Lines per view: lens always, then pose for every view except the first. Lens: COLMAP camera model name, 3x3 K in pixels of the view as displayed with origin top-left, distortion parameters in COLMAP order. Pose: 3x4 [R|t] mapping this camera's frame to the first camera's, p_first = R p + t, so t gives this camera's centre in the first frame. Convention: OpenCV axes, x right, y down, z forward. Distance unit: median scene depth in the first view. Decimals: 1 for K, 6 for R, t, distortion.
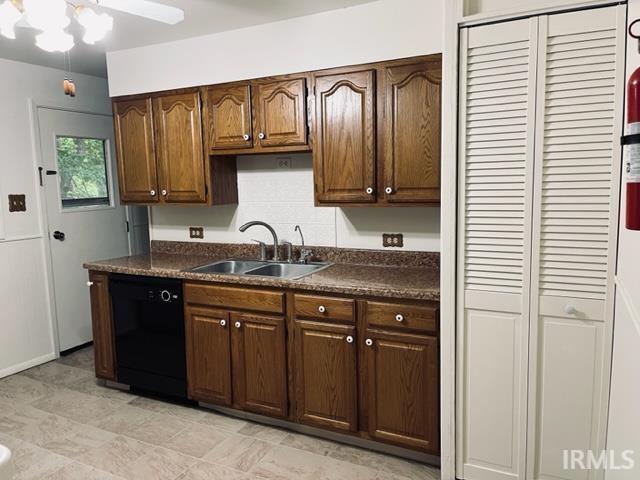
lens RADIAL K [[479.8, 0, 321.7], [0, 479.8, 241.0], [0, 0, 1]] dist [0.071233, -0.103105]
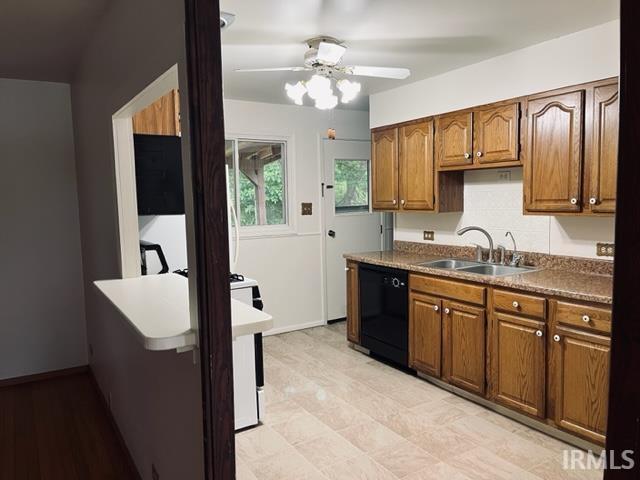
lens RADIAL K [[479.8, 0, 321.7], [0, 479.8, 241.0], [0, 0, 1]] dist [0.071233, -0.103105]
pose [[0.852590, 0.050269, -0.520157, 0.172313], [-0.059910, 0.998202, -0.001731, 0.018278], [0.519135, 0.032639, 0.854069, -0.199520]]
